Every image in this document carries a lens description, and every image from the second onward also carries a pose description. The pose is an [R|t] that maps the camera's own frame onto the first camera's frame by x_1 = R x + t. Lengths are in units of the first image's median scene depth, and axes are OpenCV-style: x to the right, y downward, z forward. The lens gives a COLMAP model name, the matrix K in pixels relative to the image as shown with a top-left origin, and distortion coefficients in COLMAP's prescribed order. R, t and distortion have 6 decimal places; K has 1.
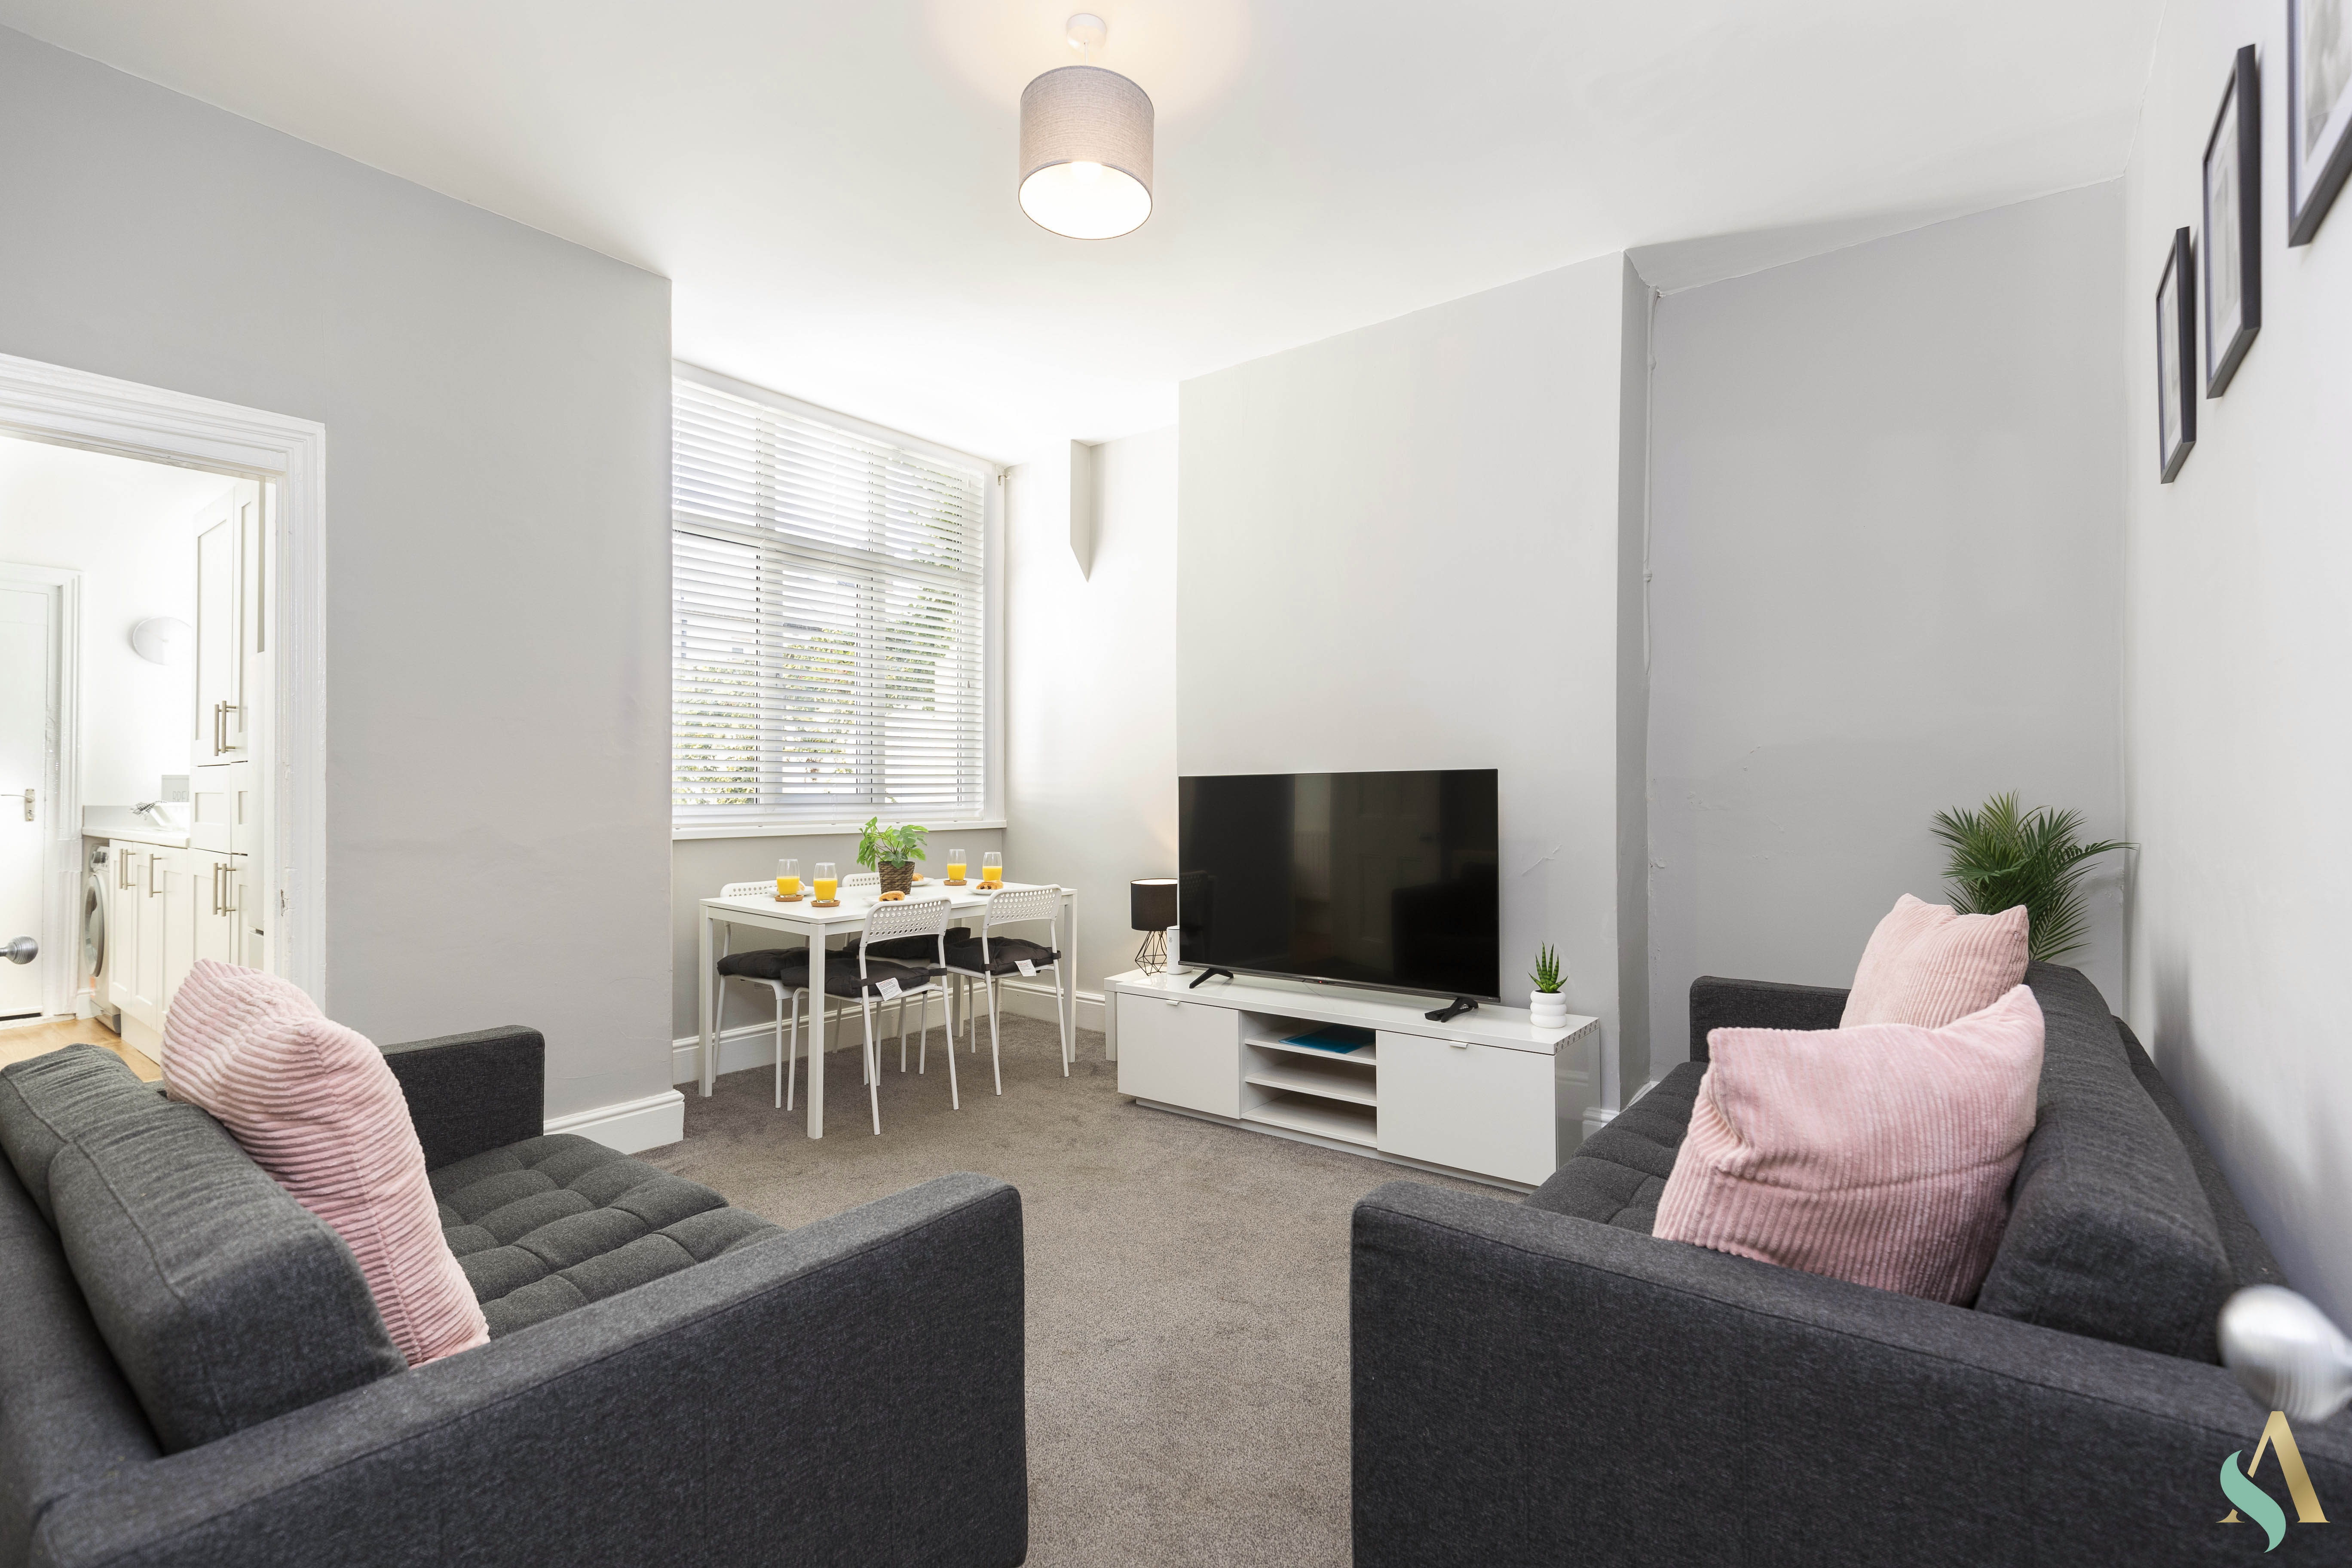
lens RADIAL K [[1085.4, 0, 1176.0], [0, 1085.4, 784.0], [0, 0, 1]] dist [0.000189, -0.000223]
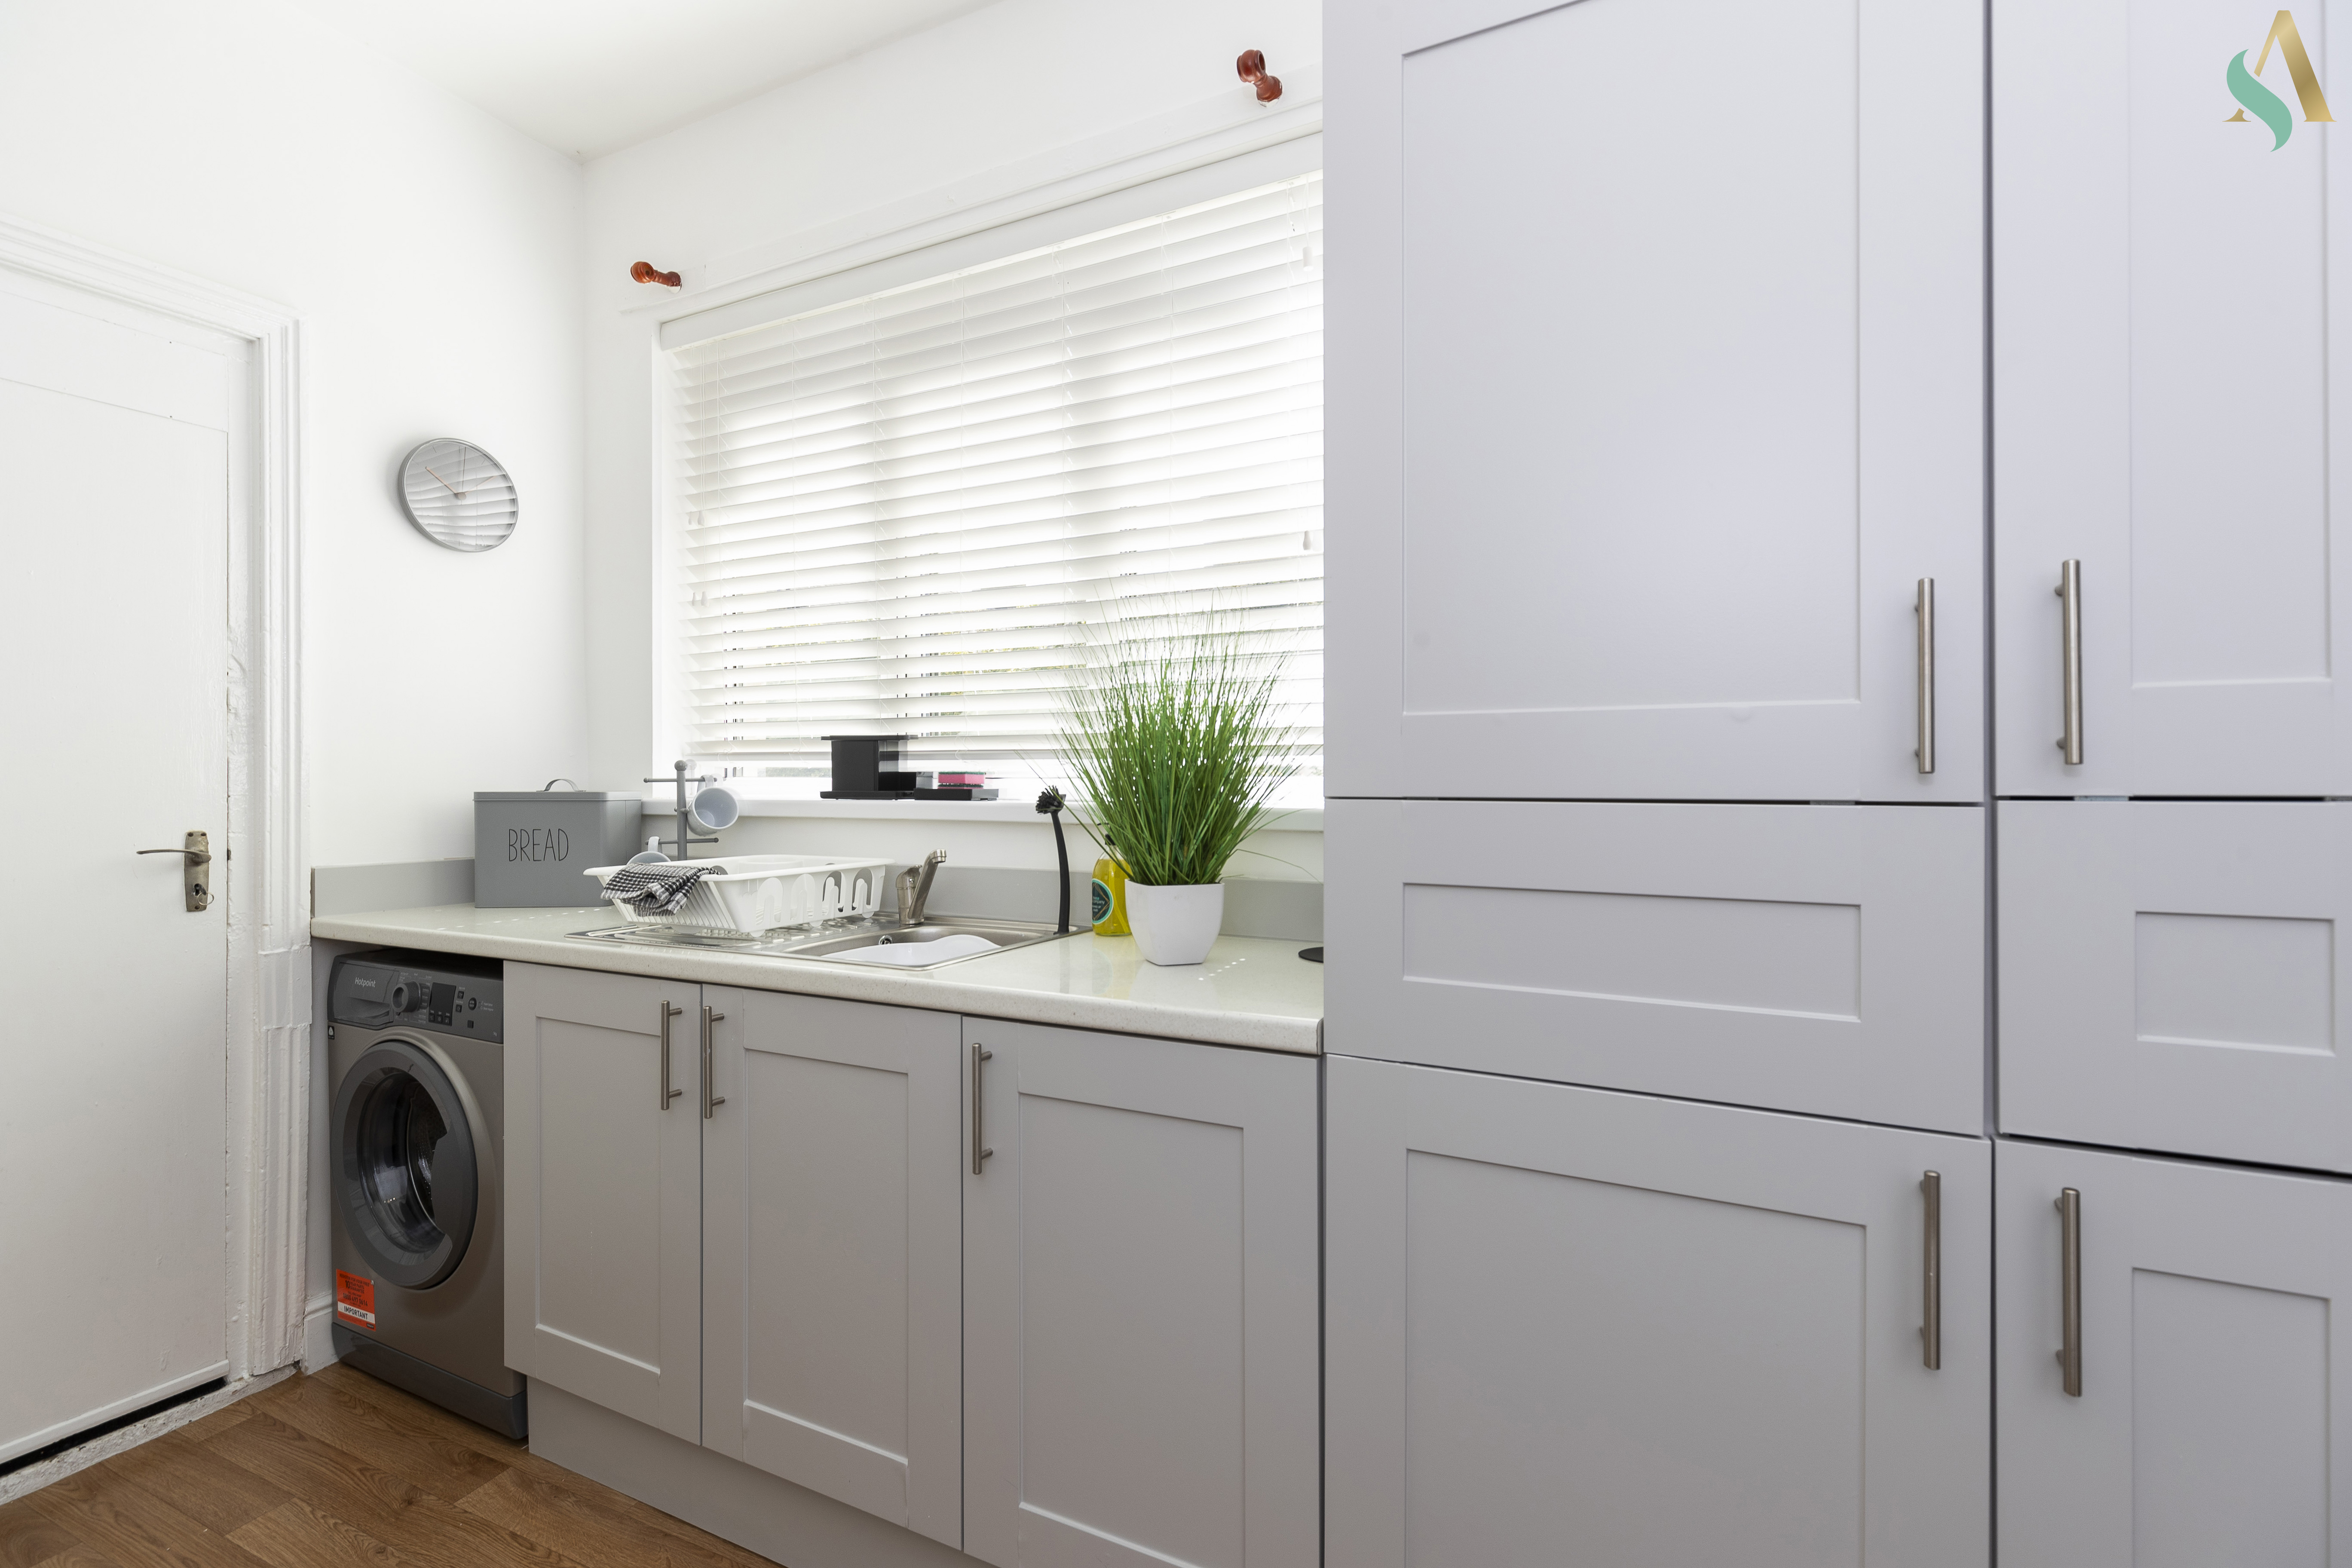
lens RADIAL K [[1066.3, 0, 1216.1], [0, 1066.3, 786.4], [0, 0, 1]] dist [0.000614, -0.000094]
pose [[0.978826, 0.002857, 0.204673, -0.764449], [-0.004293, 0.999969, 0.006573, -0.016799], [-0.204648, -0.007313, 0.978808, 0.531539]]
